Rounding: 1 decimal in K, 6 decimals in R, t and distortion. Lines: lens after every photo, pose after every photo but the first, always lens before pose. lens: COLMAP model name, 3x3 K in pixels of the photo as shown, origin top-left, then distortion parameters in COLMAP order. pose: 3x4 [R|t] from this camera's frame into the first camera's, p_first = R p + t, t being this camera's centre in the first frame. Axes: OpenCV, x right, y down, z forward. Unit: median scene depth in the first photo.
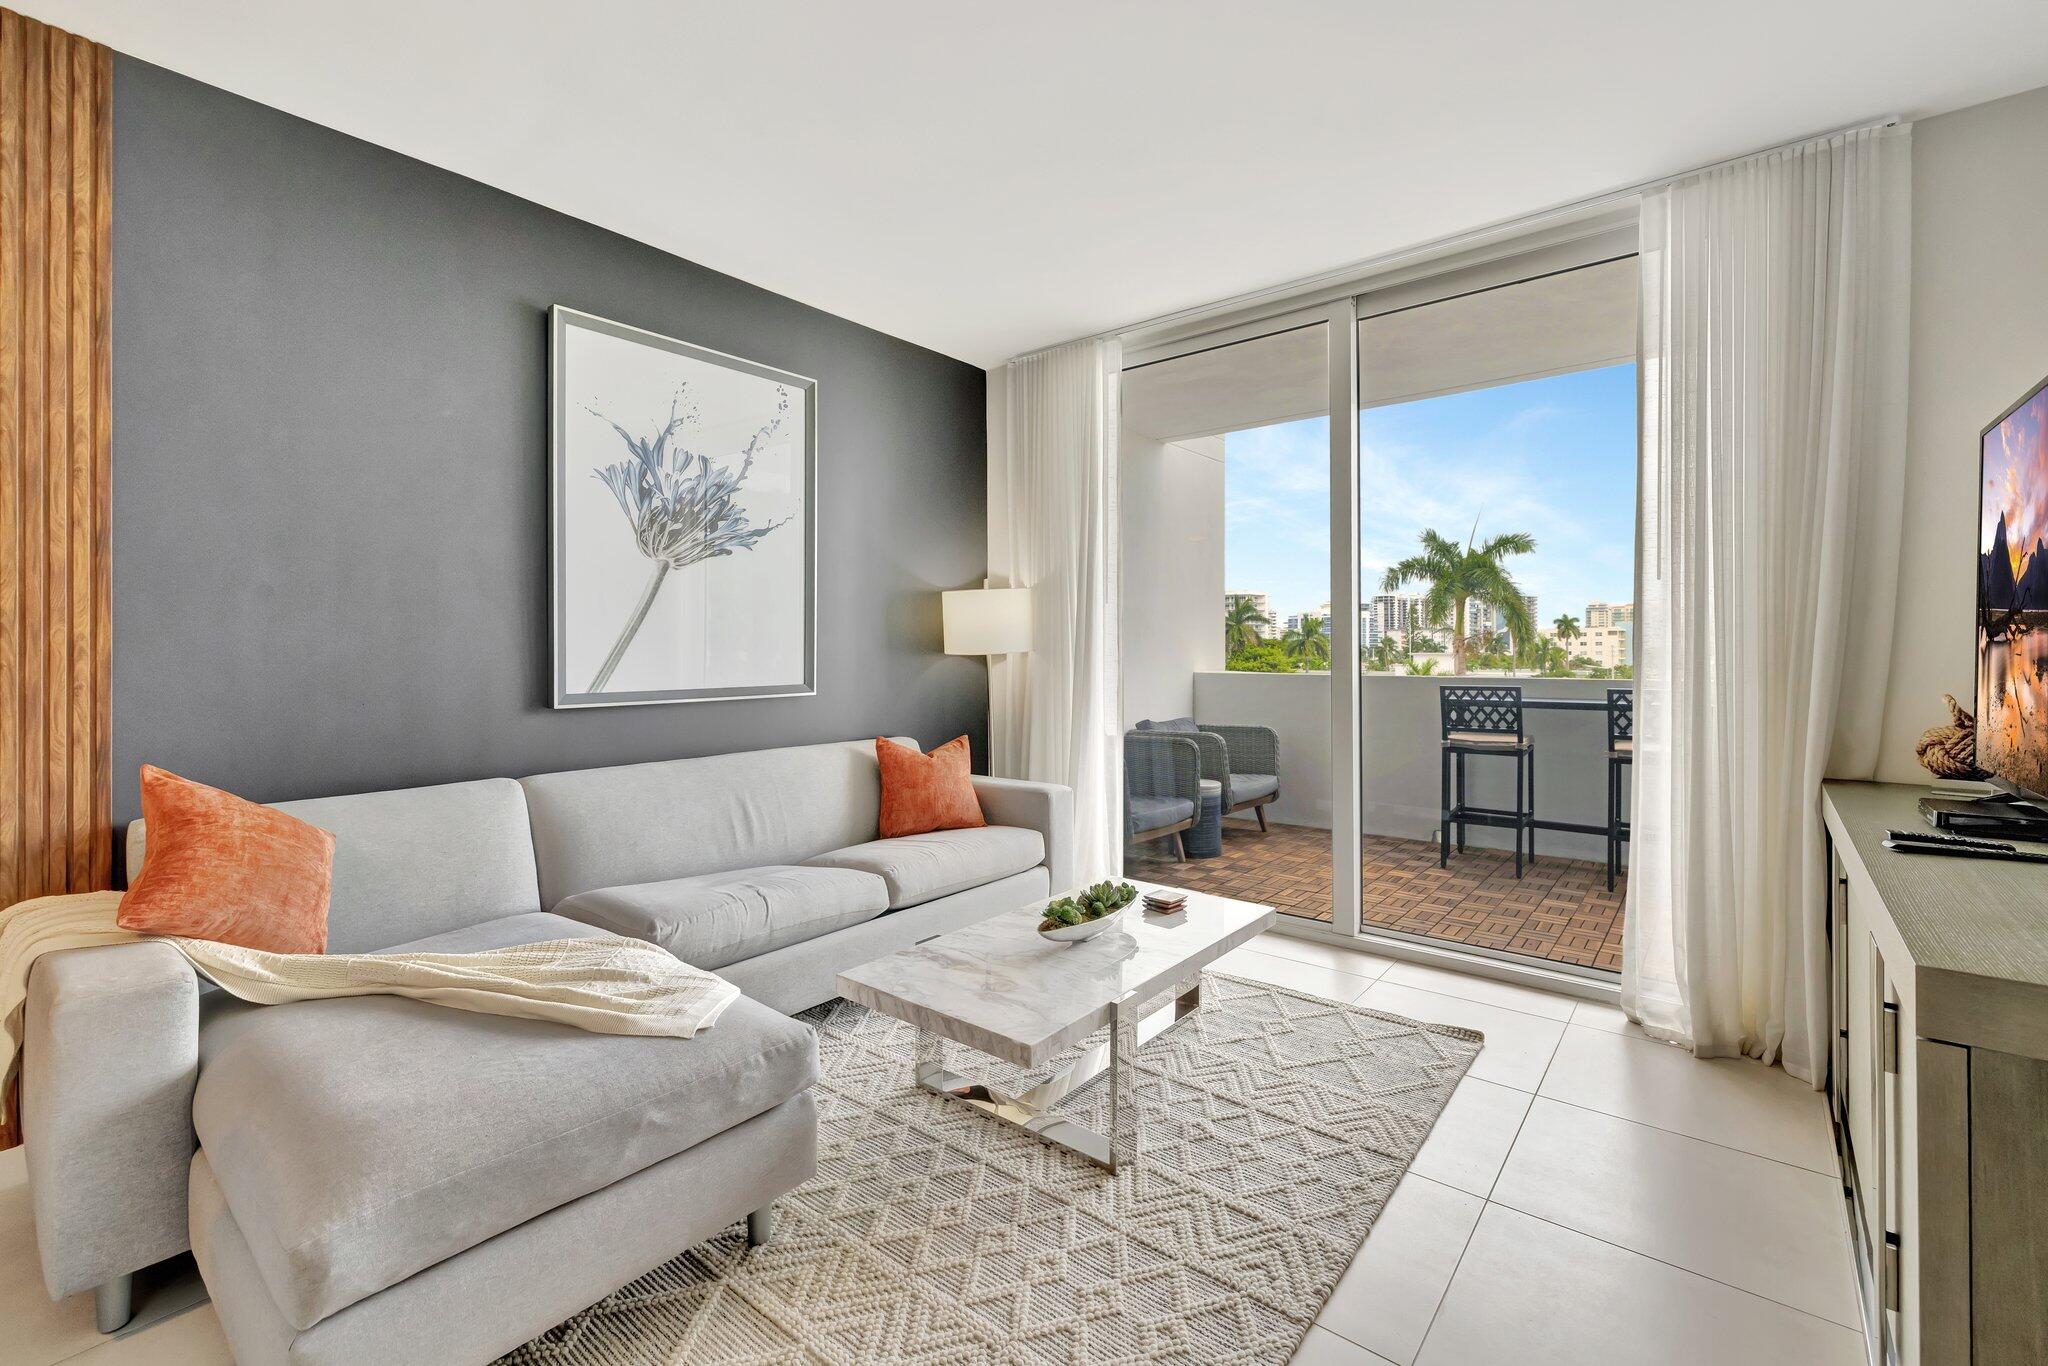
lens RADIAL K [[886.4, 0, 1008.5], [0, 886.4, 652.4], [0, 0, 1]] dist [0.000013, -0.000110]
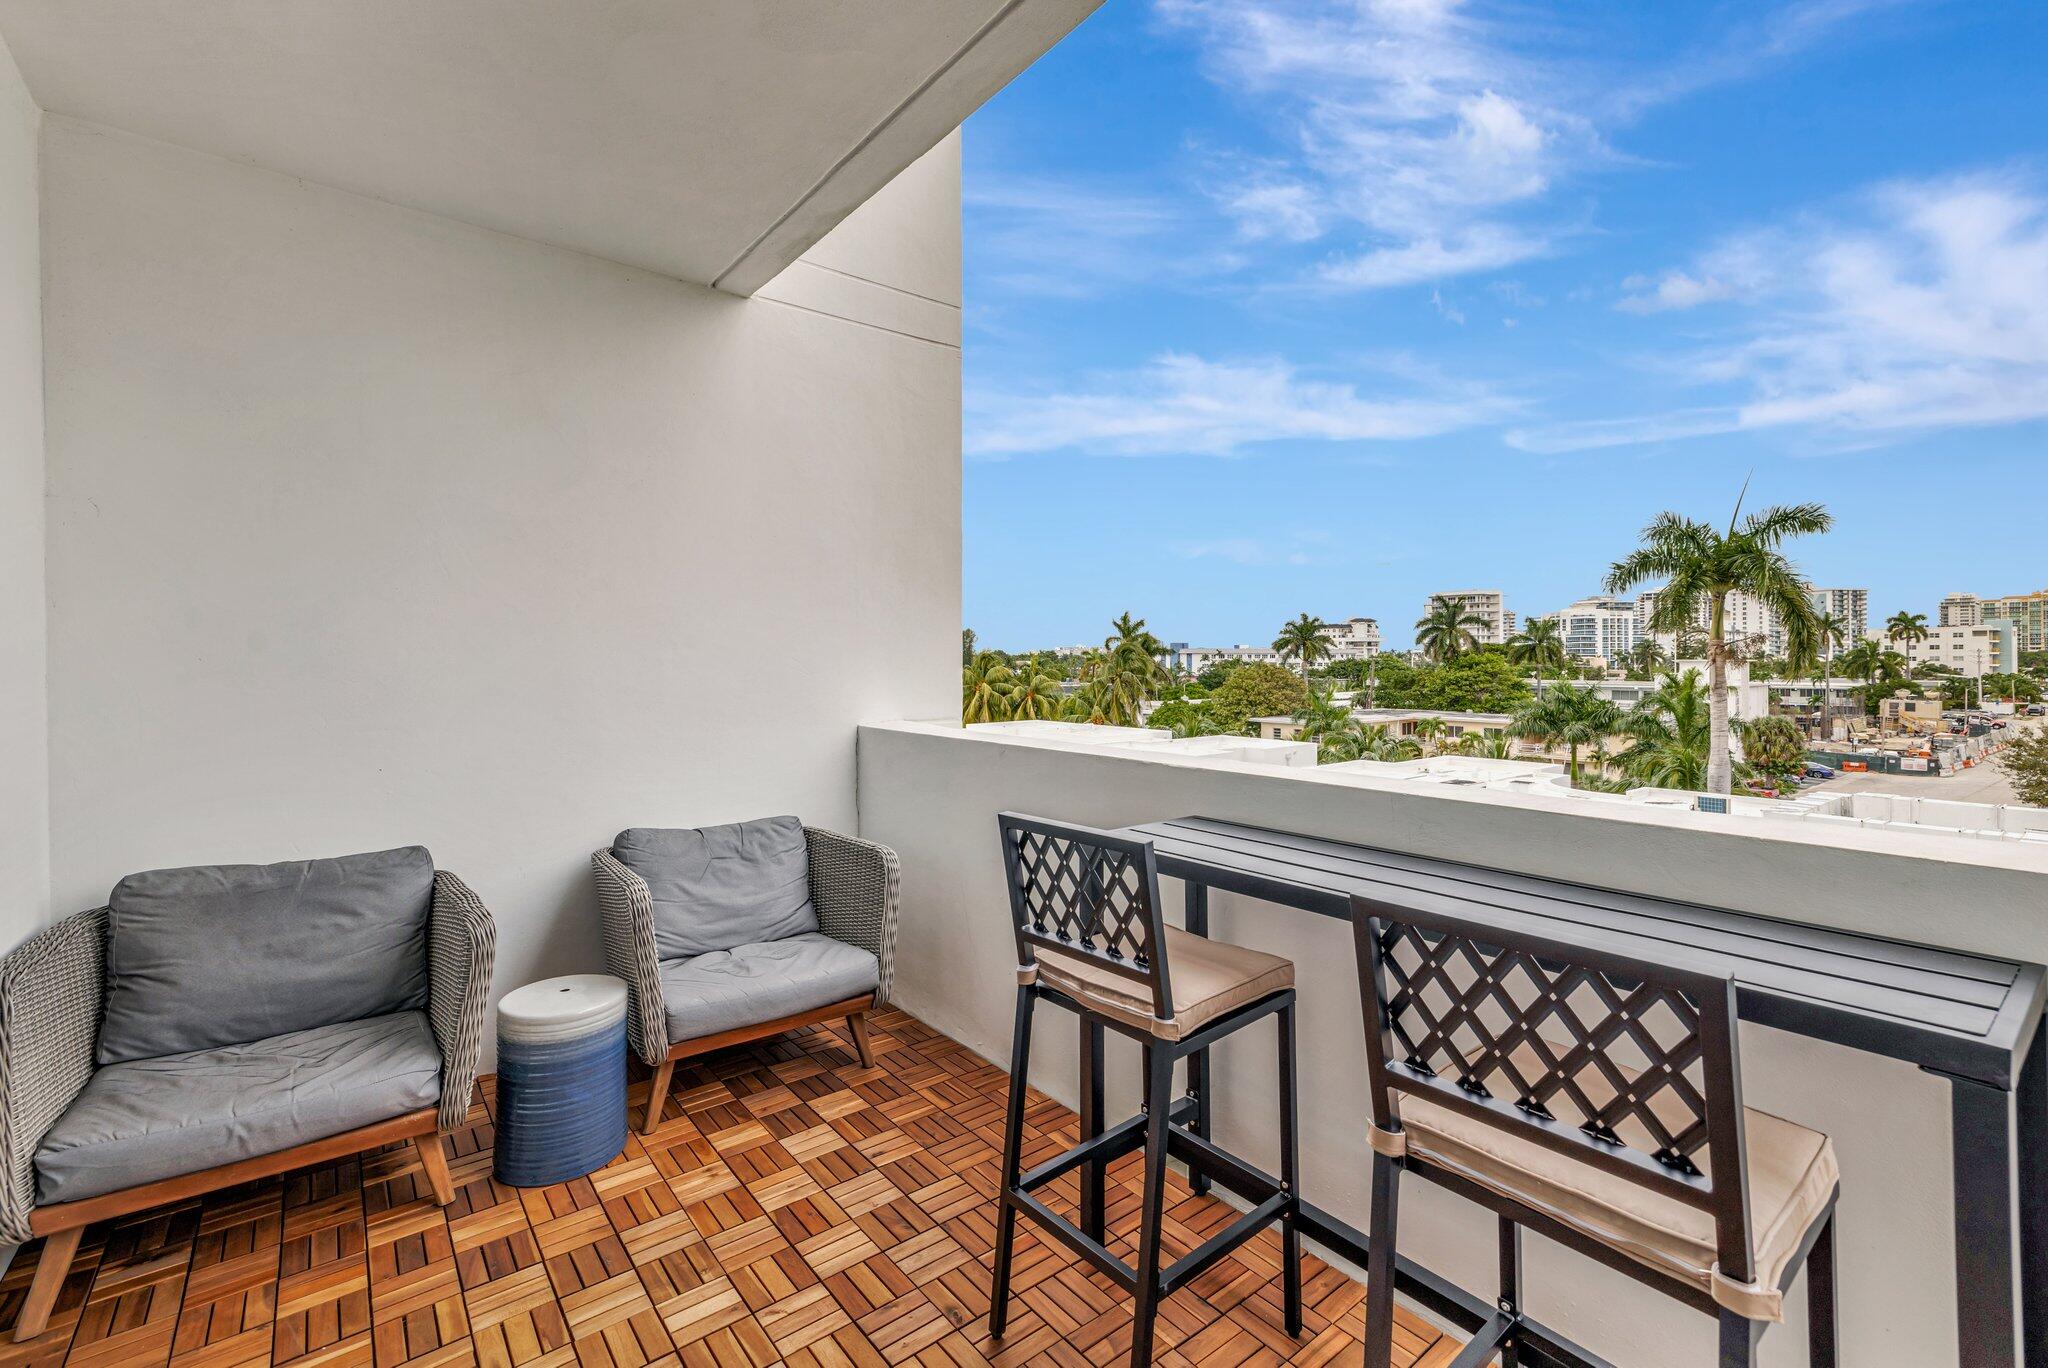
lens RADIAL K [[895.2, 0, 1021.8], [0, 895.2, 659.4], [0, 0, 1]] dist [0.026980, 0.000112]
pose [[0.978407, -0.002488, -0.206671, 0.601753], [0.002512, 0.999997, -0.000145, -0.028266], [0.206671, -0.000377, 0.978410, 0.690948]]
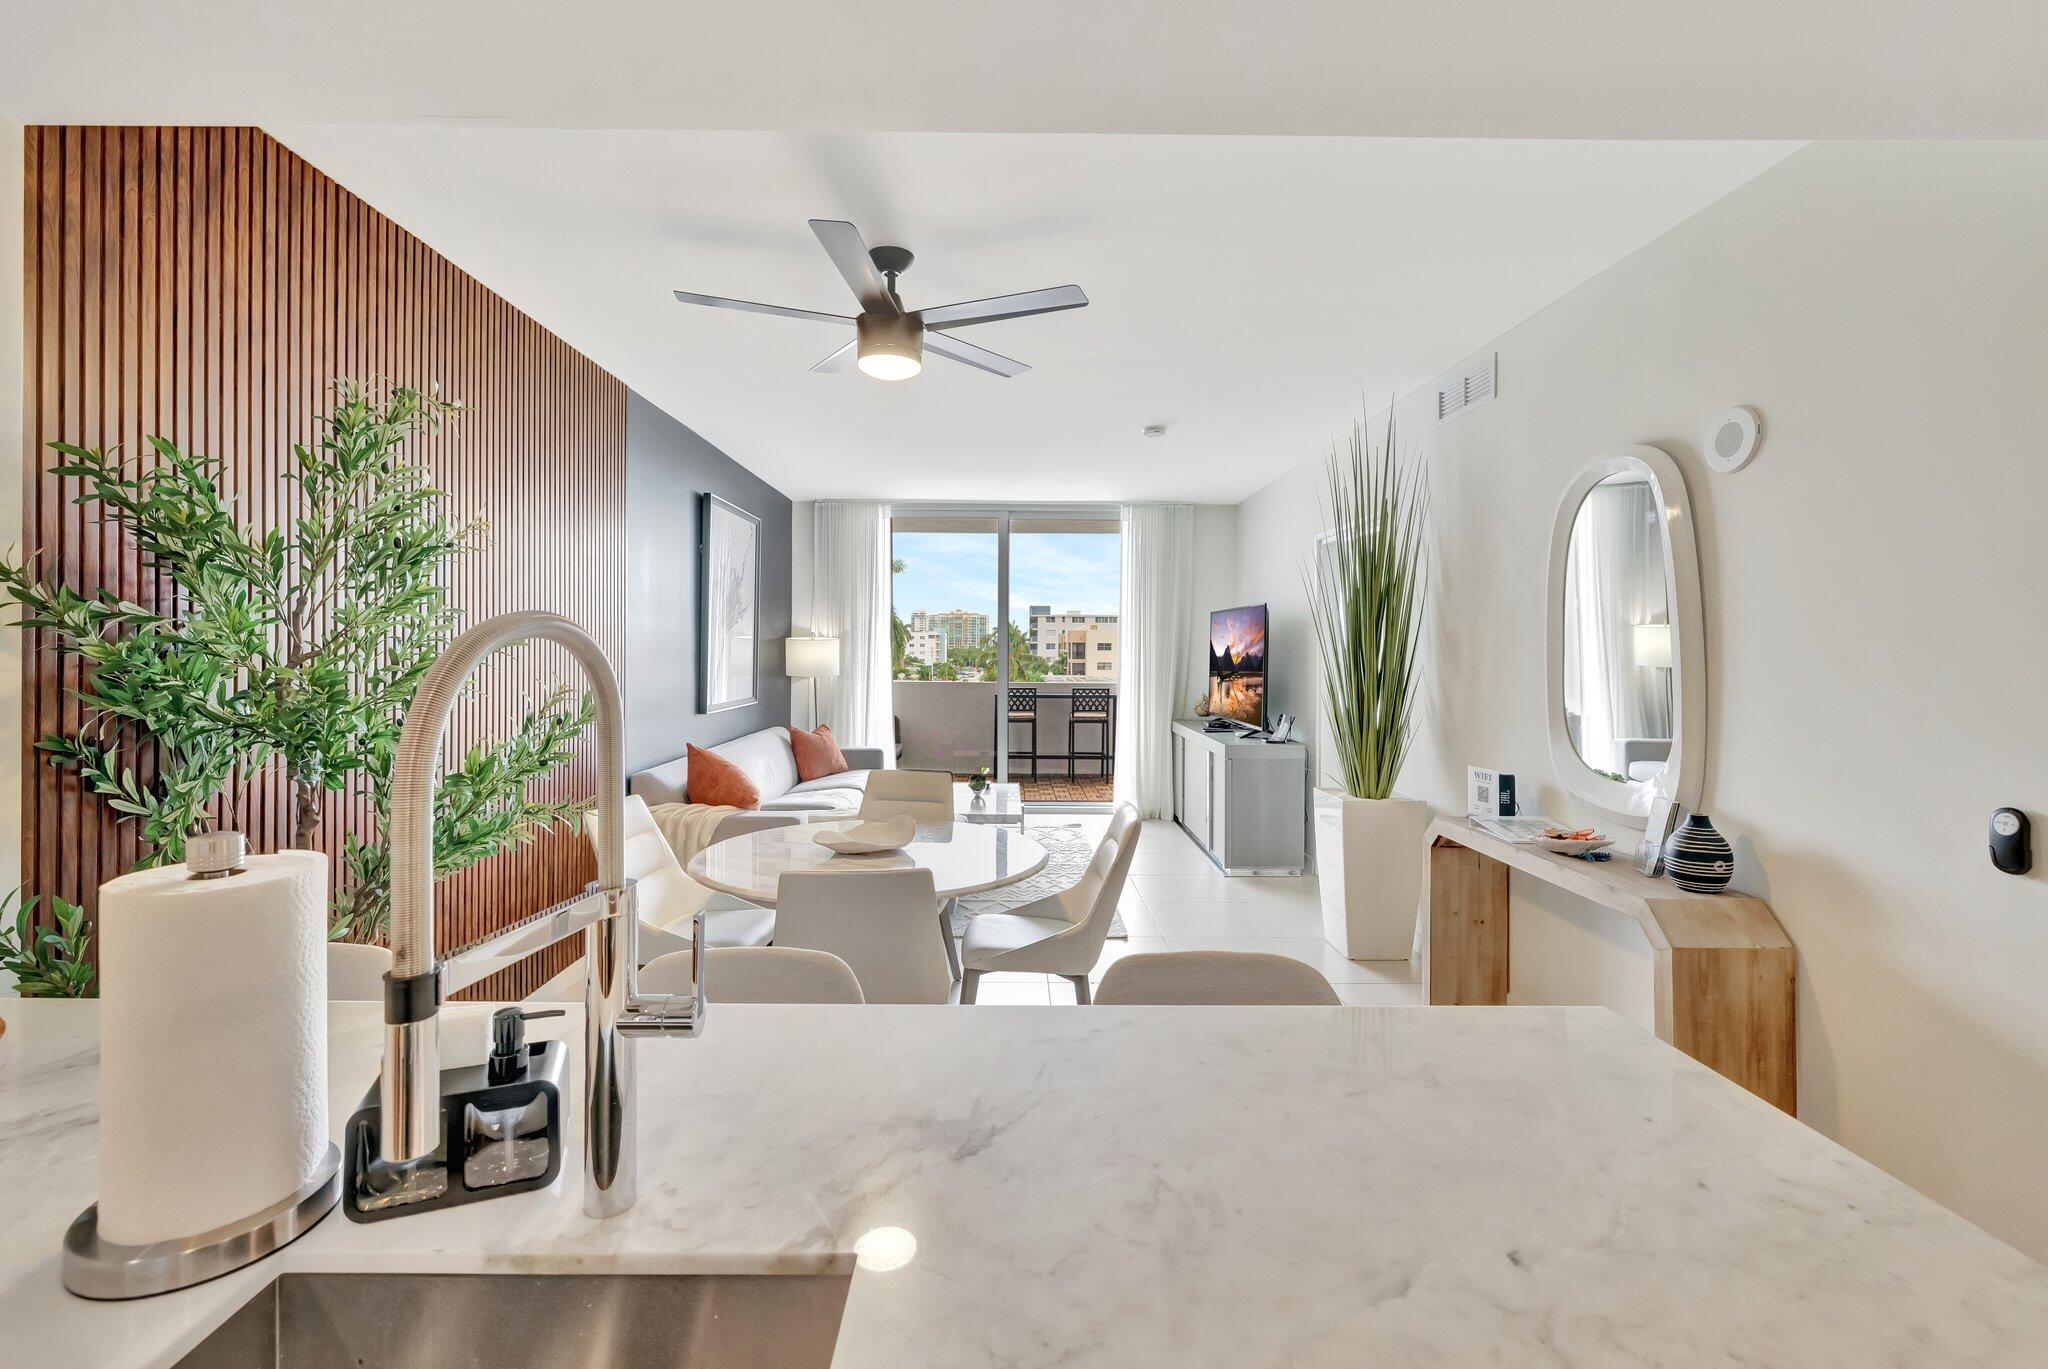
lens RADIAL K [[869.9, 0, 1016.9], [0, 869.9, 652.8], [0, 0, 1]] dist [0.000669, 0.000110]
pose [[0.764583, 0.004788, 0.644508, -0.739743], [-0.006427, 0.999979, 0.000196, -0.042203], [-0.644493, -0.004293, 0.764598, -0.488297]]
